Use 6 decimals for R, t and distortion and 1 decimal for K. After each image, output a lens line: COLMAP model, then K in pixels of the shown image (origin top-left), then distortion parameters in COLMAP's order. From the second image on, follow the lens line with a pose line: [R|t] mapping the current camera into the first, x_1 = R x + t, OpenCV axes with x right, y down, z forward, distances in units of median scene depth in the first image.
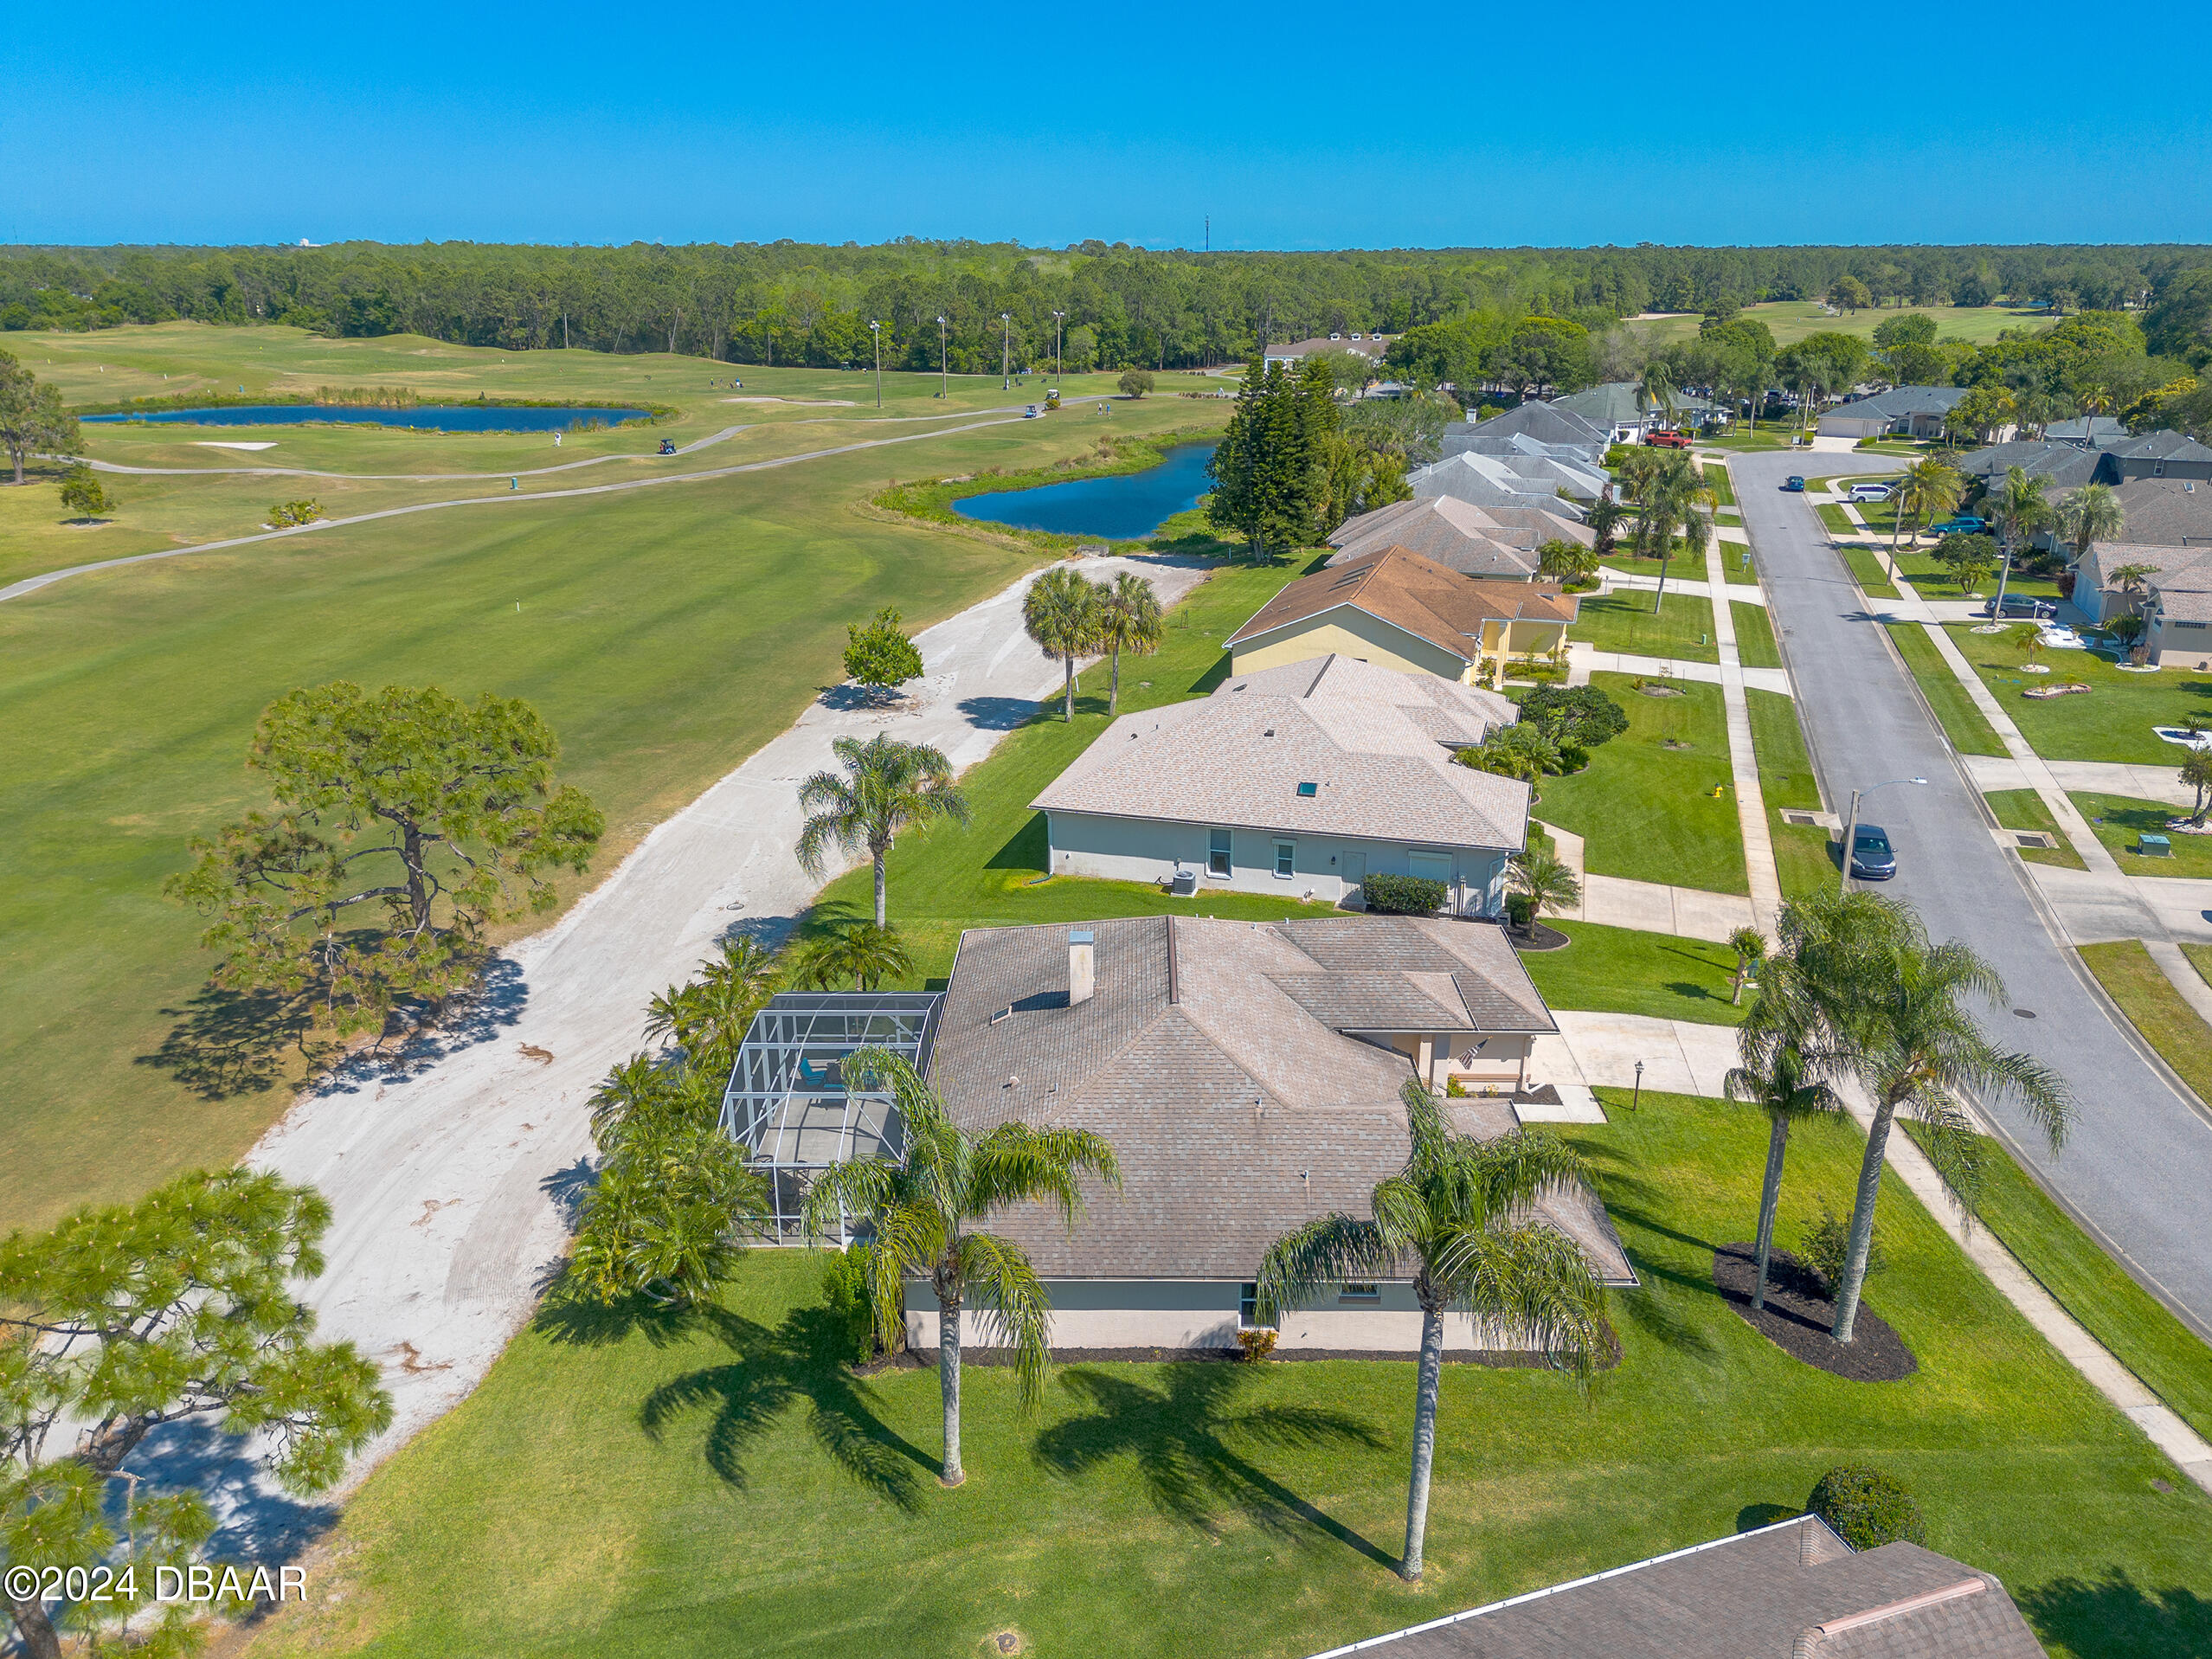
lens RADIAL K [[1610.8, 0, 1137.3], [0, 1610.8, 832.5], [0, 0, 1]] dist [0.067692, -0.066560]
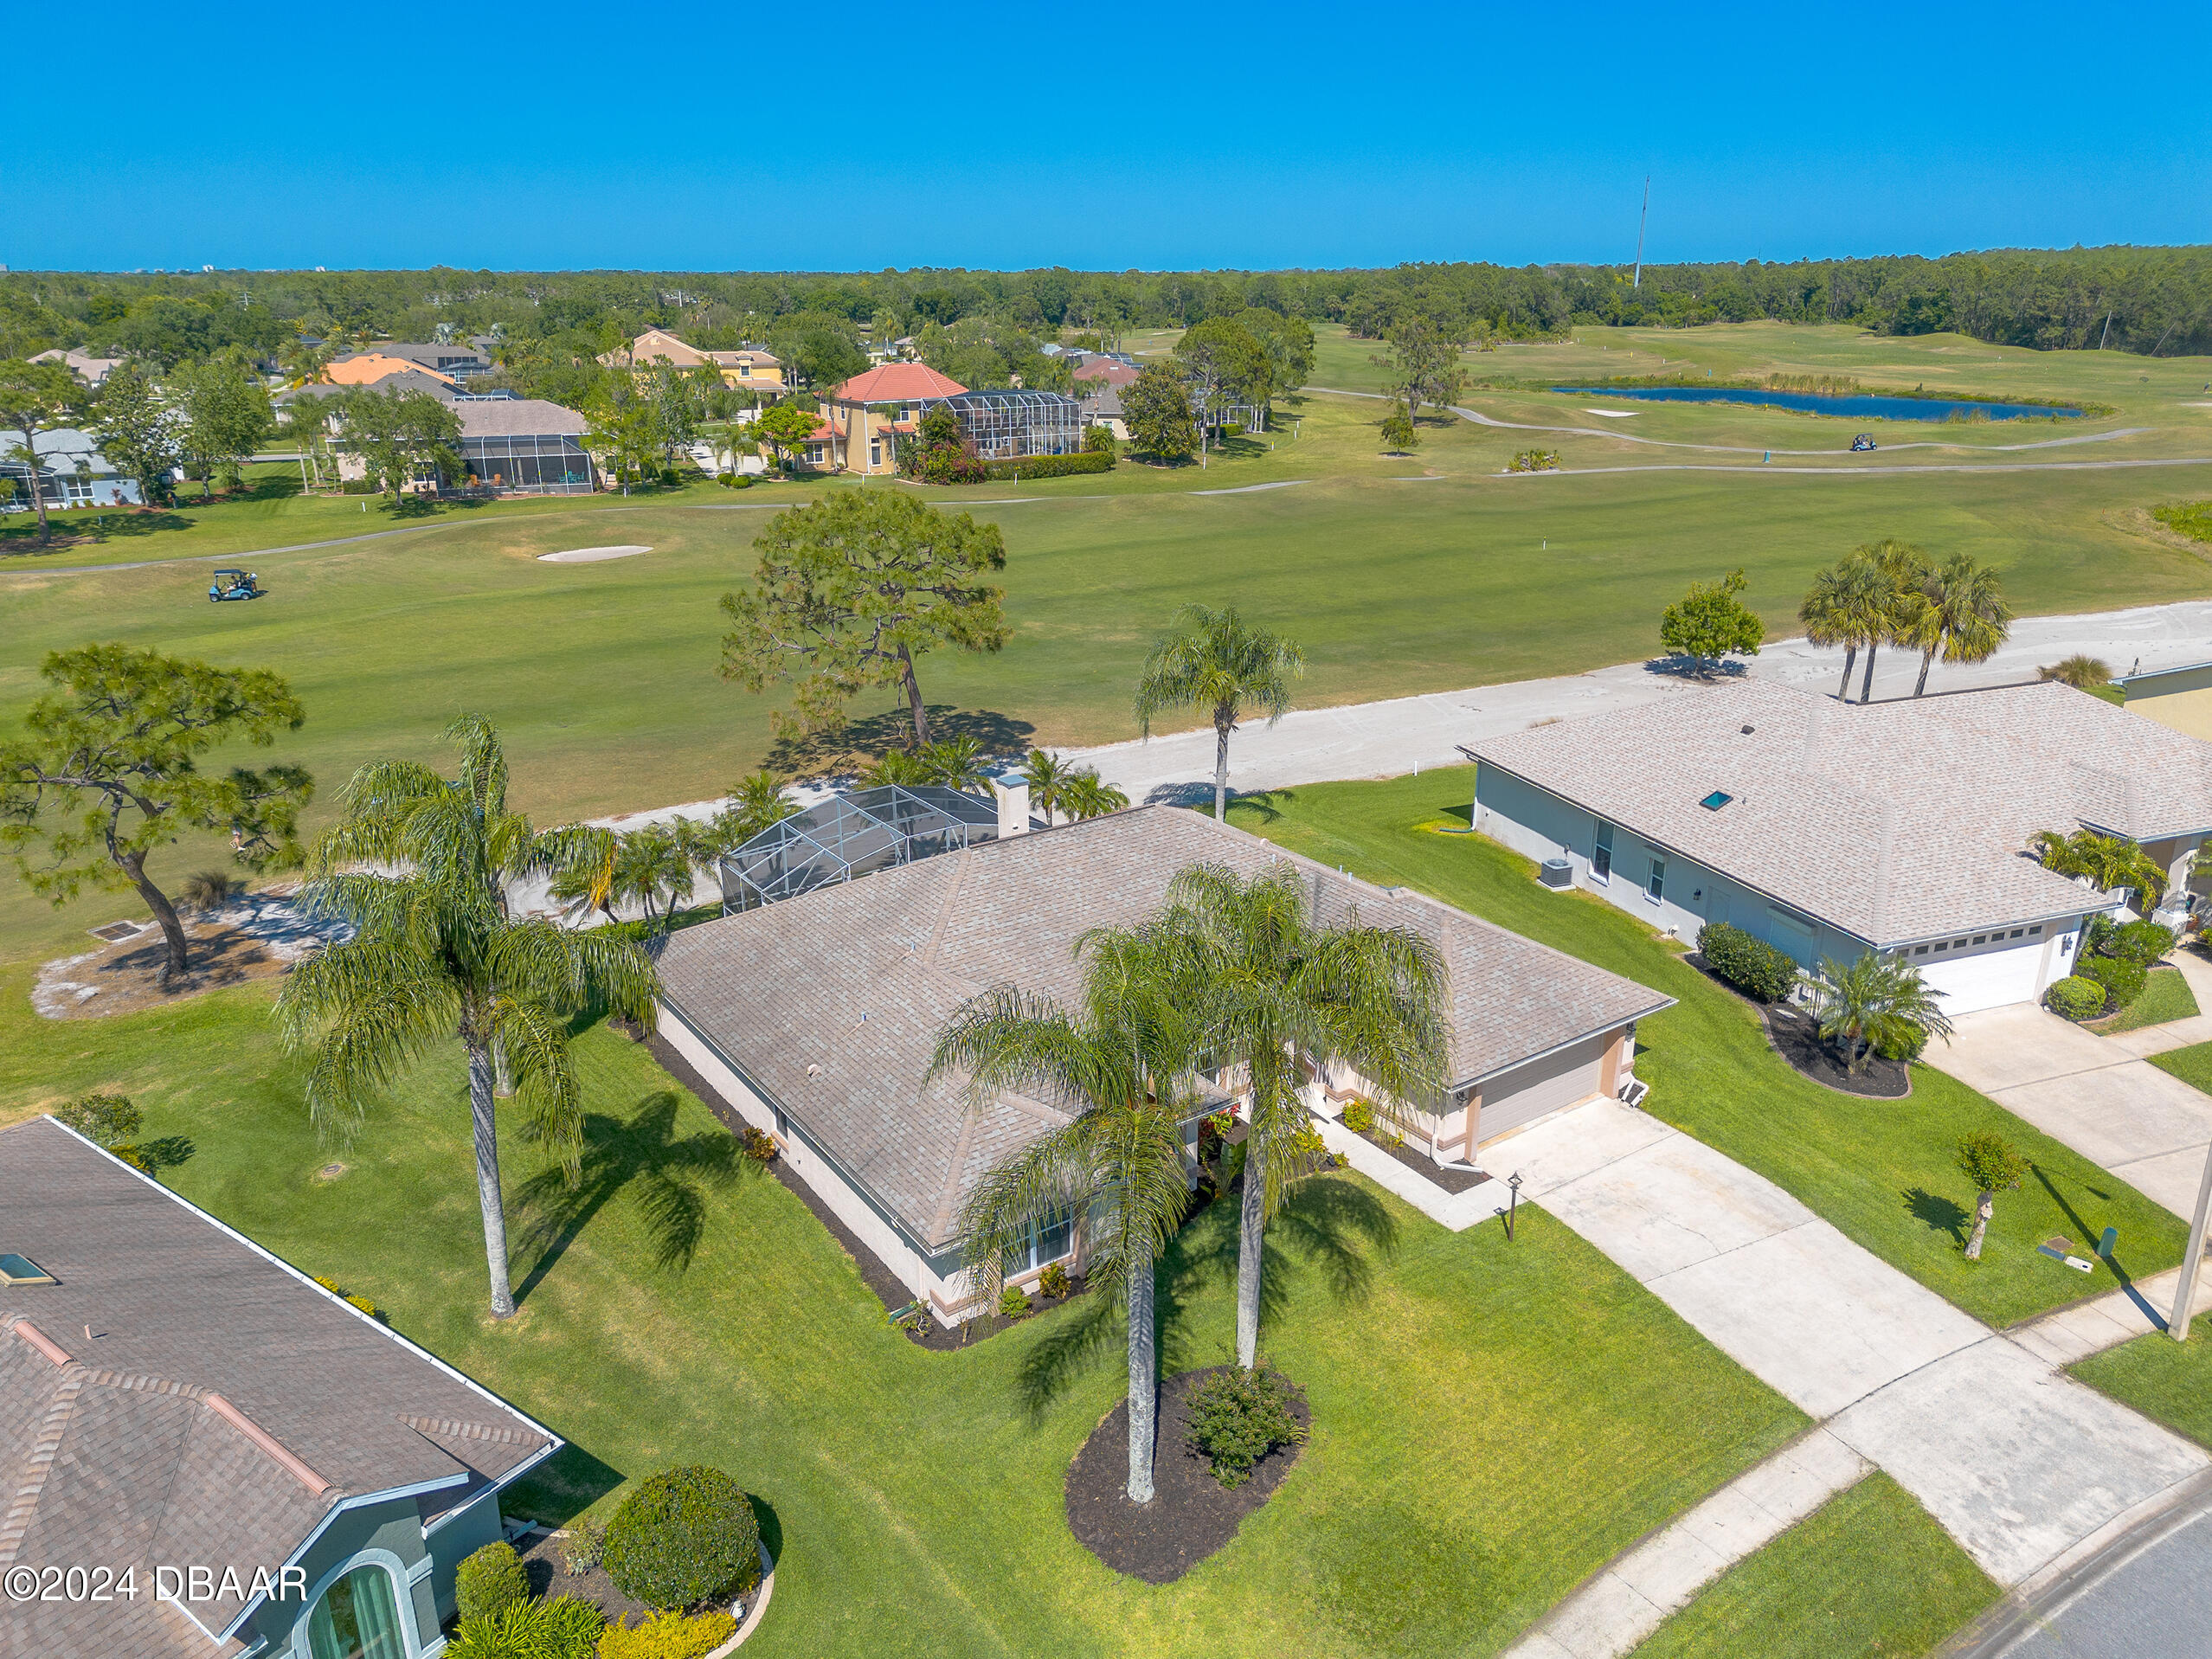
lens RADIAL K [[1568.8, 0, 1099.0], [0, 1568.8, 823.3], [0, 0, 1]] dist [0.073297, -0.074771]
pose [[0.572381, 0.265496, -0.775817, 0.129387], [-0.271710, 0.954090, 0.126042, -0.007912], [0.773663, 0.138653, 0.618241, 0.076268]]
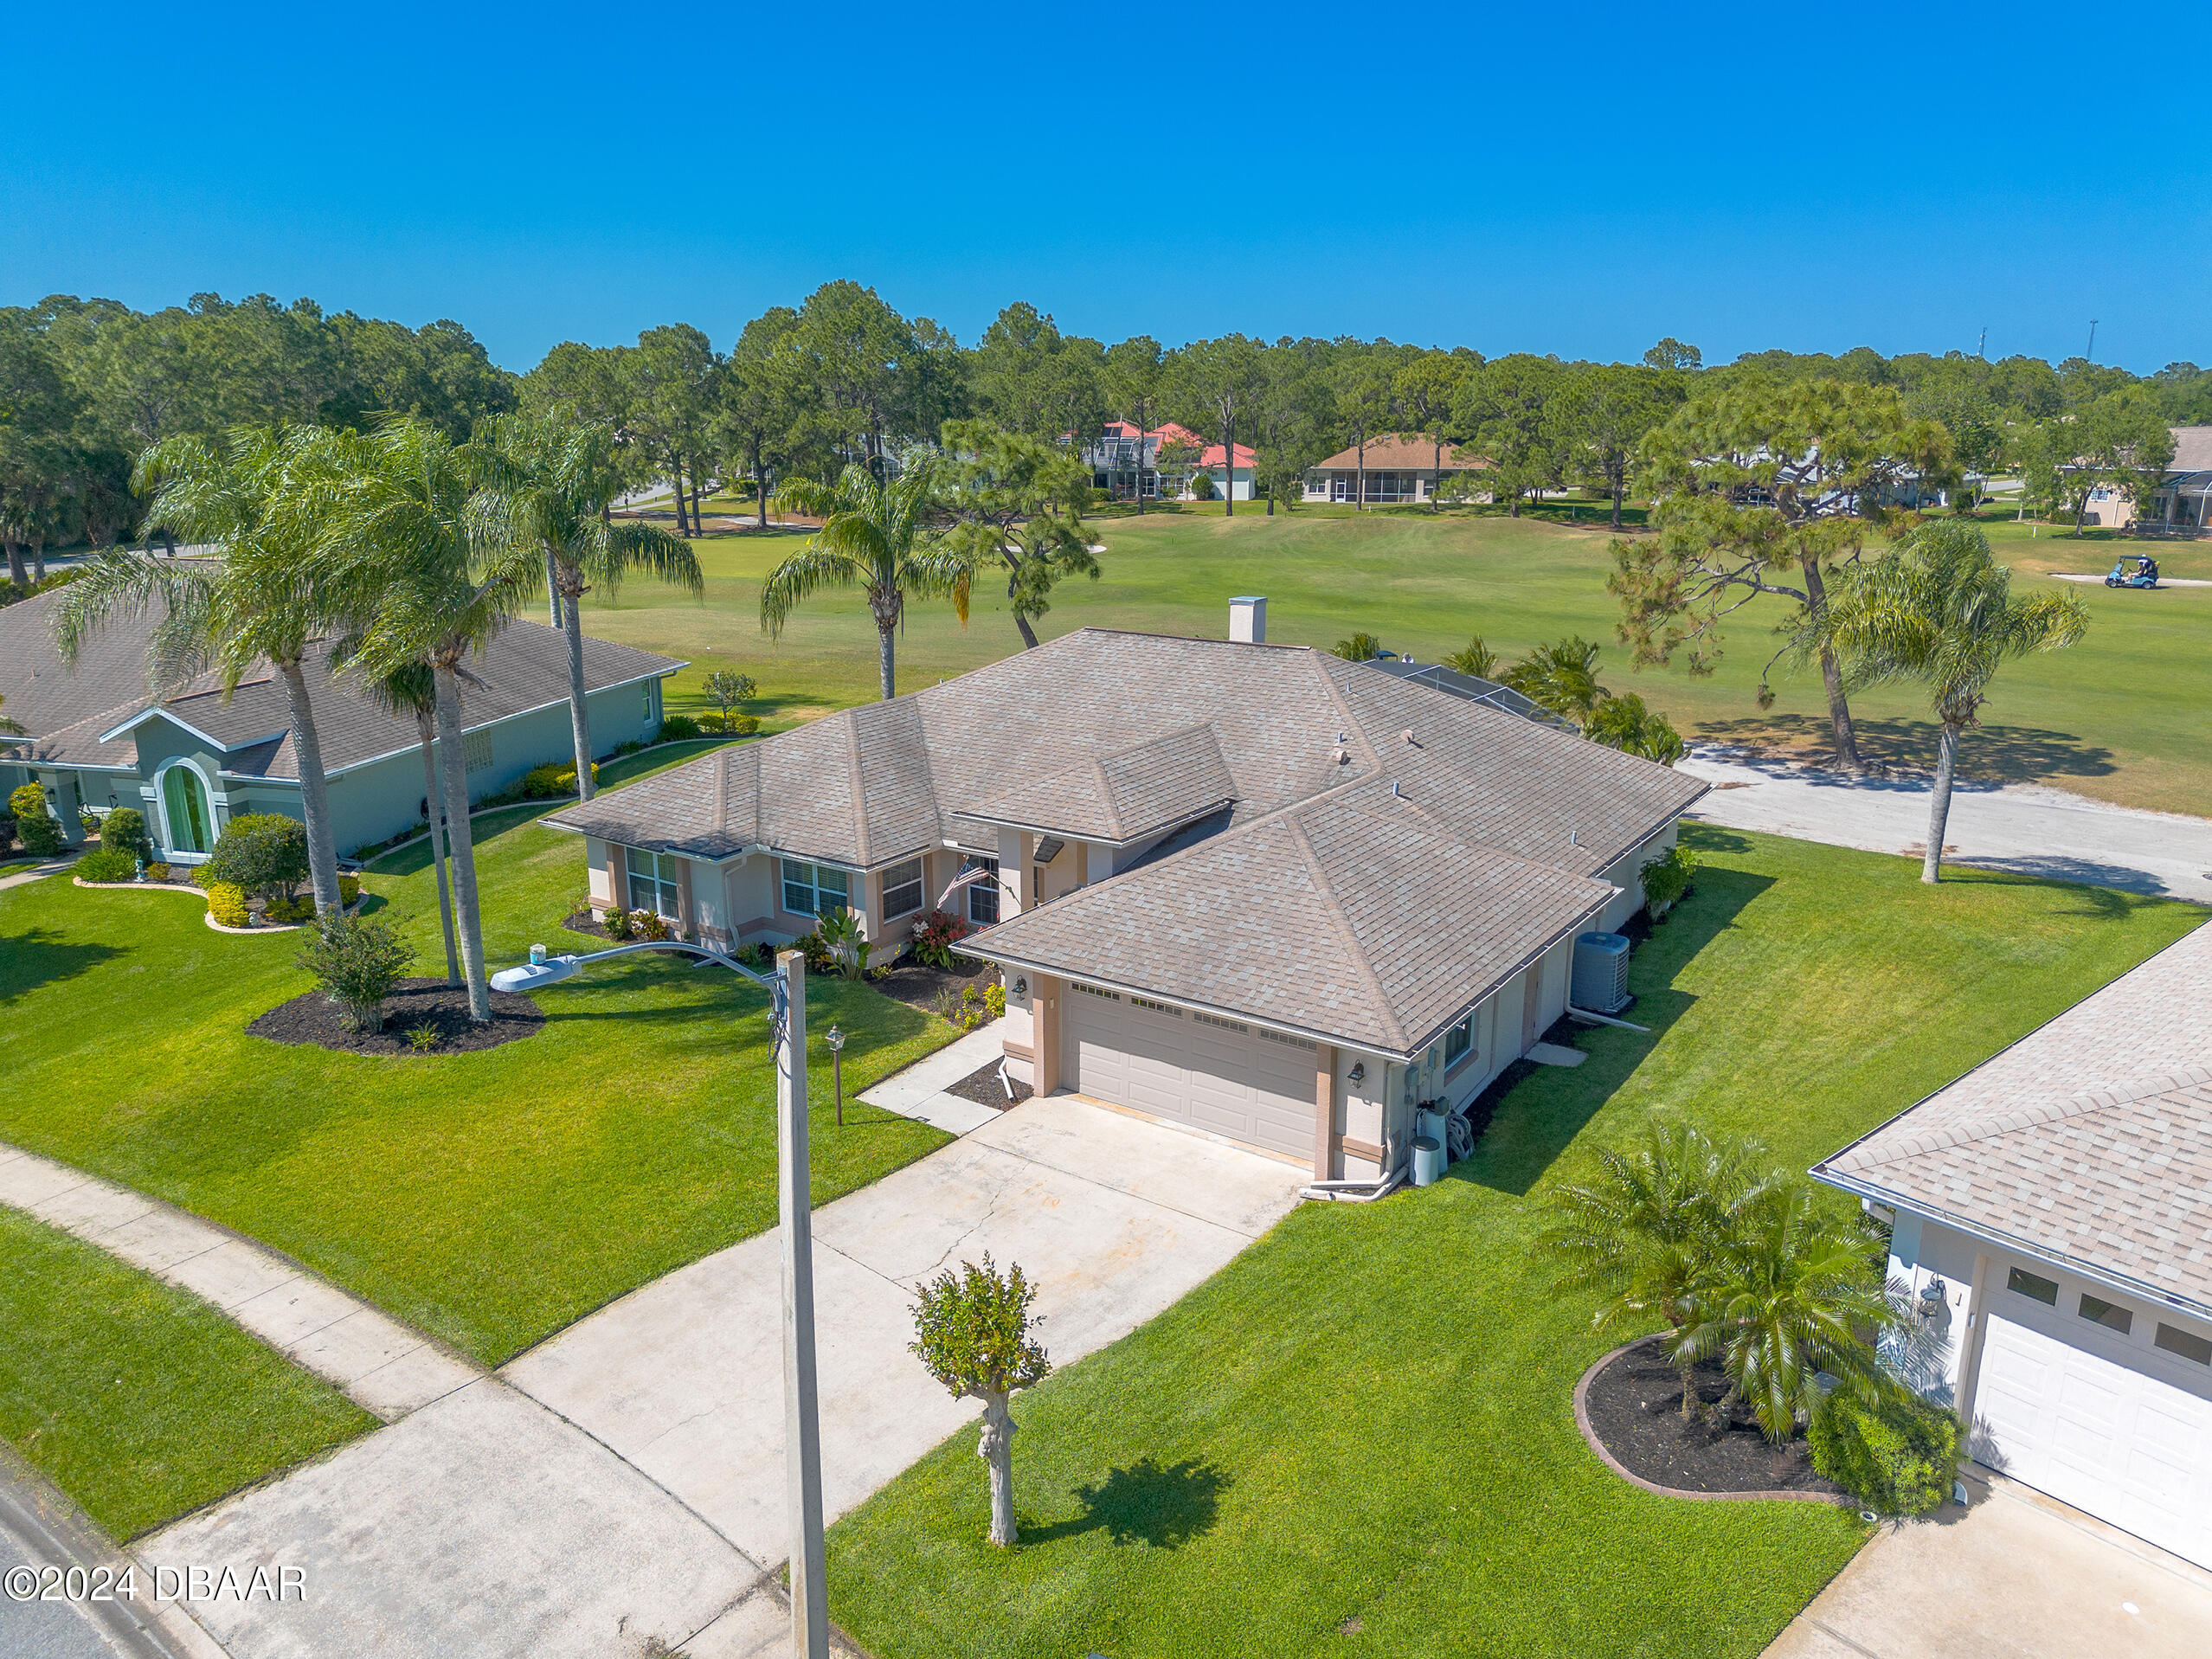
lens RADIAL K [[1568.8, 0, 1099.0], [0, 1568.8, 823.3], [0, 0, 1]] dist [0.073297, -0.074771]
pose [[-0.571411, 0.209667, -0.793429, 0.120130], [-0.276653, 0.861009, 0.426764, -0.029052], [0.772627, 0.463362, -0.433985, 0.232282]]
